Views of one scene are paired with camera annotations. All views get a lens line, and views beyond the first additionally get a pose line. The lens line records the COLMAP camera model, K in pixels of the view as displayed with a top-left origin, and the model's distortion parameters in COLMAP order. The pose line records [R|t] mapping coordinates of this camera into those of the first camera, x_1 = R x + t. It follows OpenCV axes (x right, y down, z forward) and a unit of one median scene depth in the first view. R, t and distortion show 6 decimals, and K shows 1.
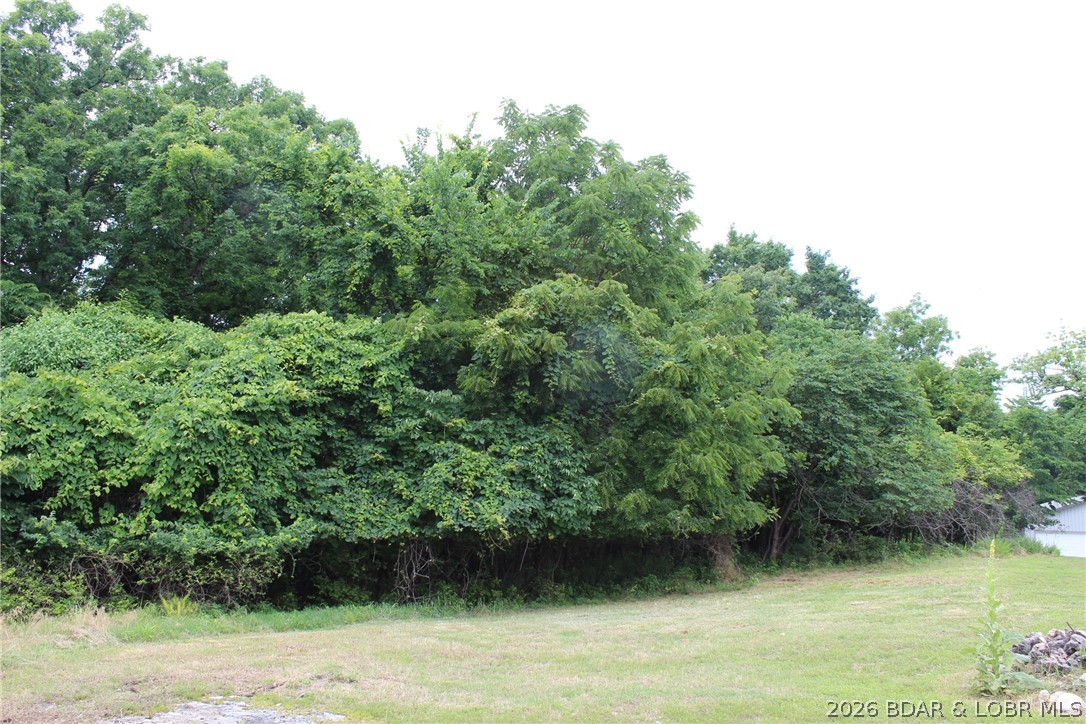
lens RADIAL K [[900.8, 0, 540.4], [0, 900.8, 360.1], [0, 0, 1]] dist [-0.123421, 0.038272]
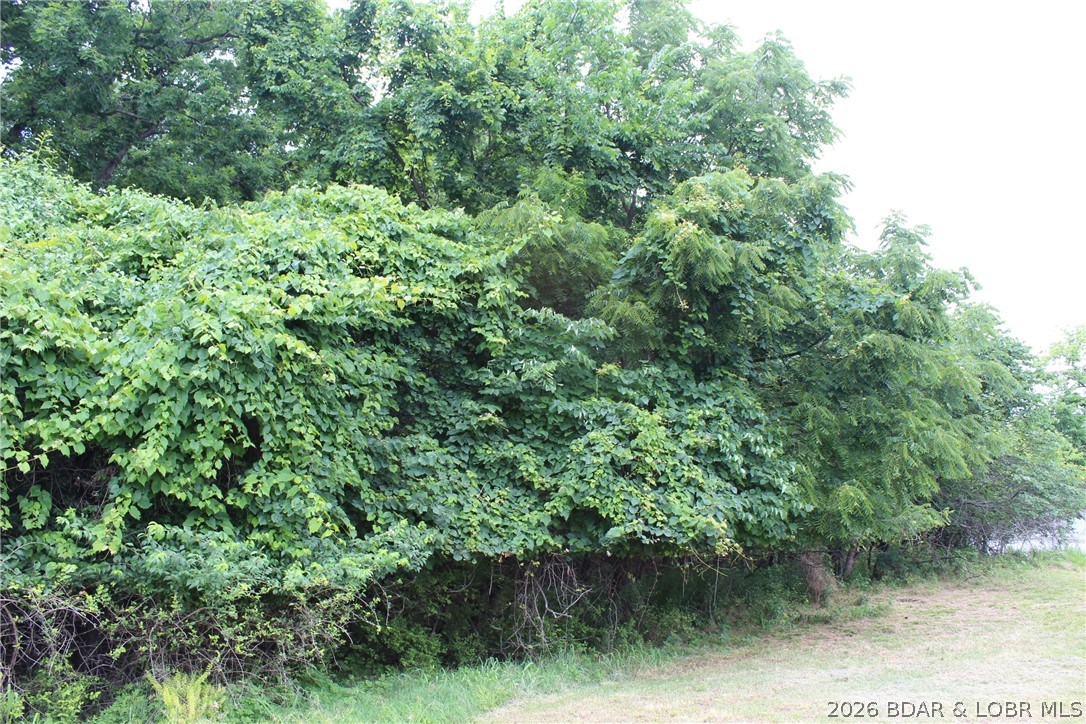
lens RADIAL K [[900.8, 0, 545.3], [0, 900.8, 361.0], [0, 0, 1]] dist [-0.123421, 0.038272]
pose [[0.986472, 0.043053, 0.158174, -0.255065], [-0.044164, 0.999018, 0.003515, 0.067713], [-0.157868, -0.010453, 0.987405, 0.408832]]
